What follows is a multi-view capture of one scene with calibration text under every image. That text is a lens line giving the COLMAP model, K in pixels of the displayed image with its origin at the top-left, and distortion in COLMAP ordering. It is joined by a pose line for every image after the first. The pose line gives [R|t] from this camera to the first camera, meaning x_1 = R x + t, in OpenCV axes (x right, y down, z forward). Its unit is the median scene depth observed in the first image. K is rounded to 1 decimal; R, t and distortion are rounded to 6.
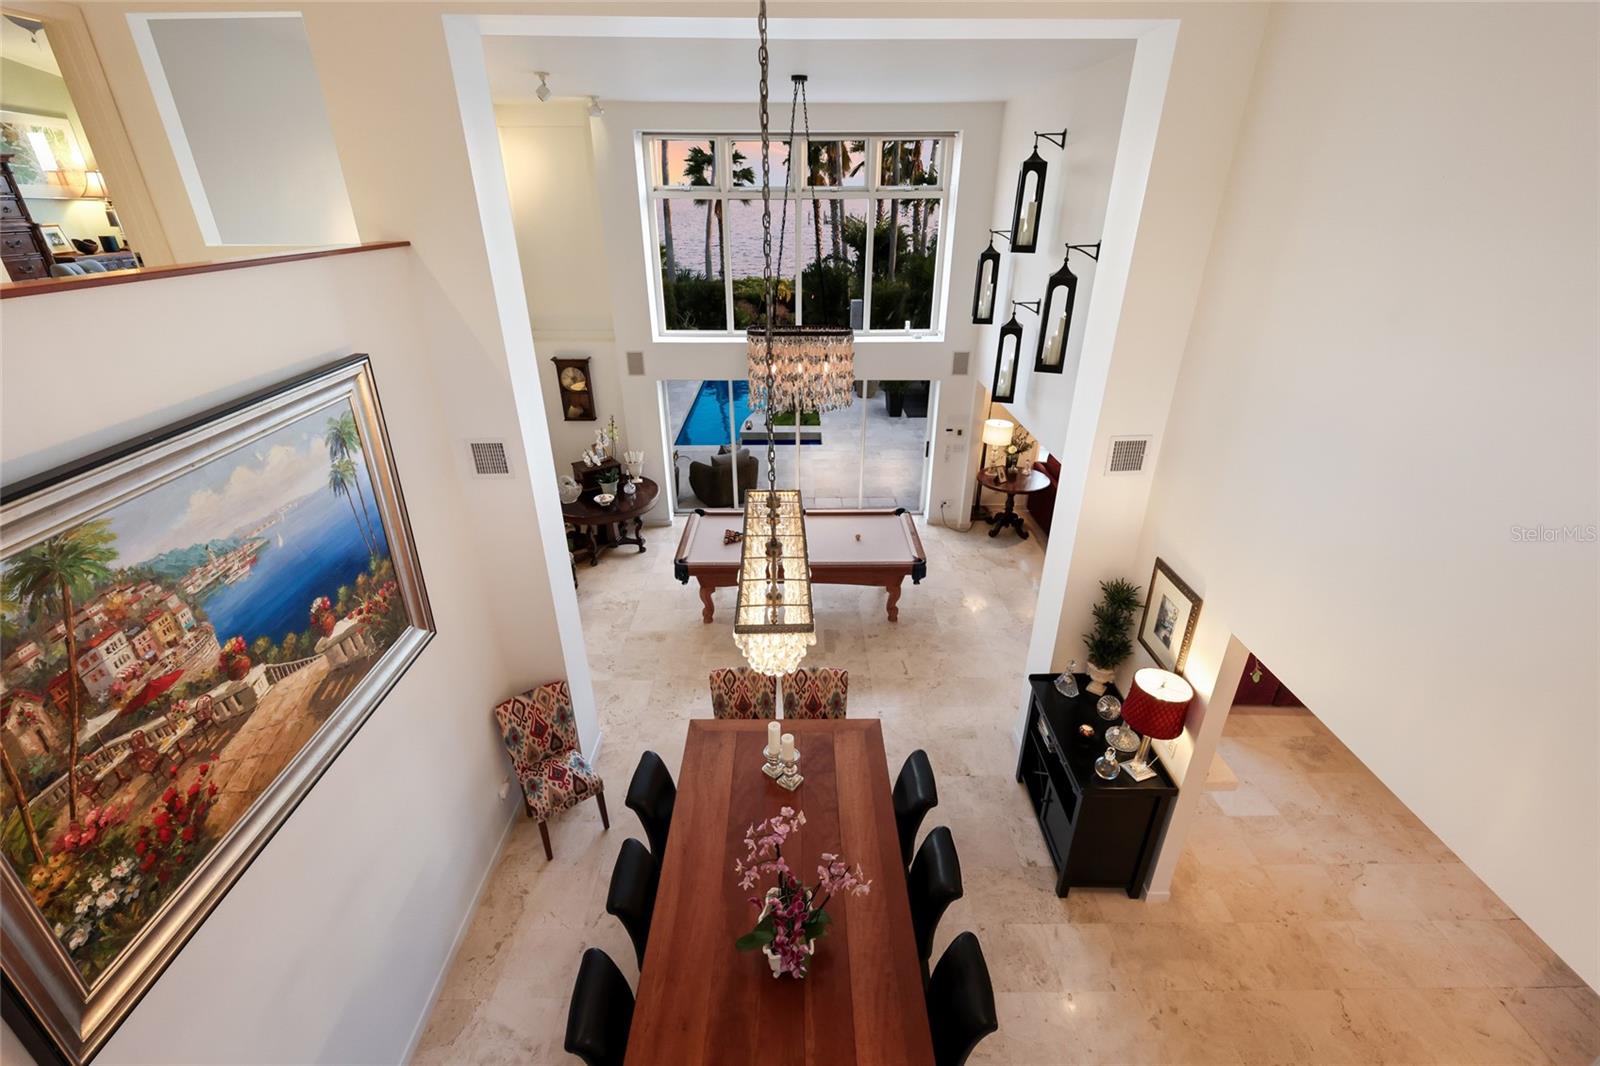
lens RADIAL K [[695.5, 0, 806.5], [0, 695.5, 527.3], [0, 0, 1]] dist [0.000123, 0.000508]
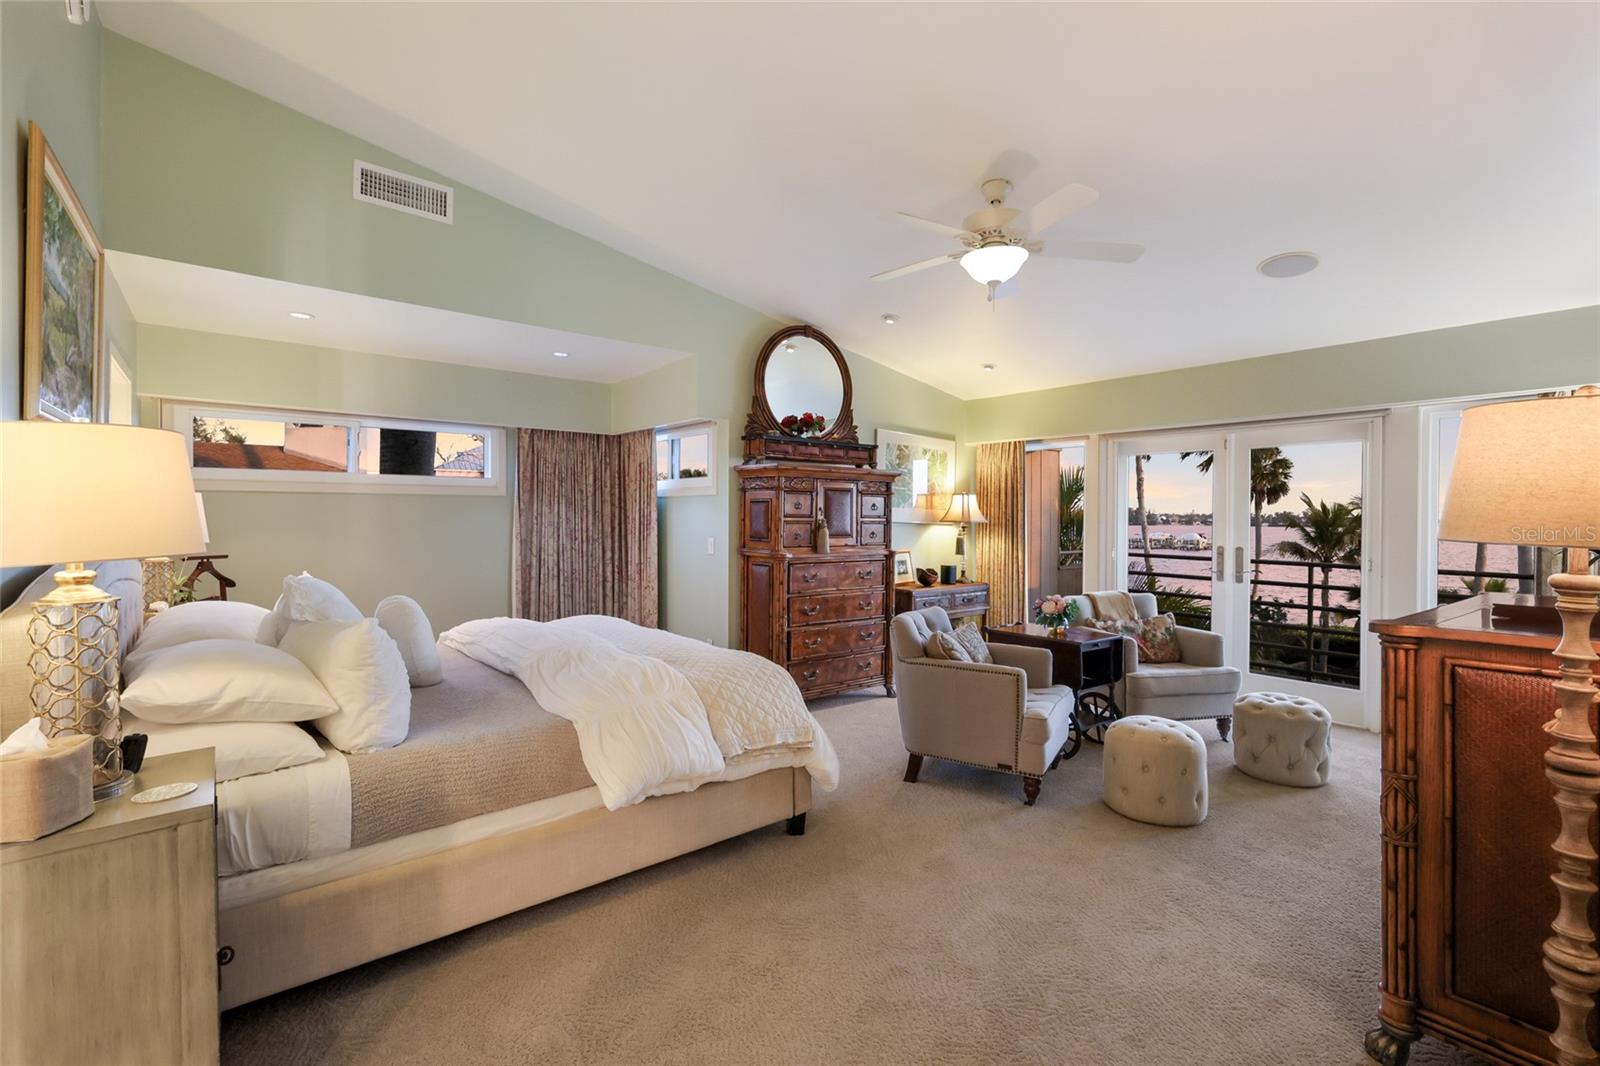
lens RADIAL K [[695.5, 0, 805.0], [0, 695.5, 522.0], [0, 0, 1]] dist [0.000123, 0.000508]
pose [[0.617157, 0.012027, -0.786748, -0.488552], [-0.348452, 0.900669, -0.259570, -0.202128], [0.705478, 0.434339, 0.560045, 0.421979]]
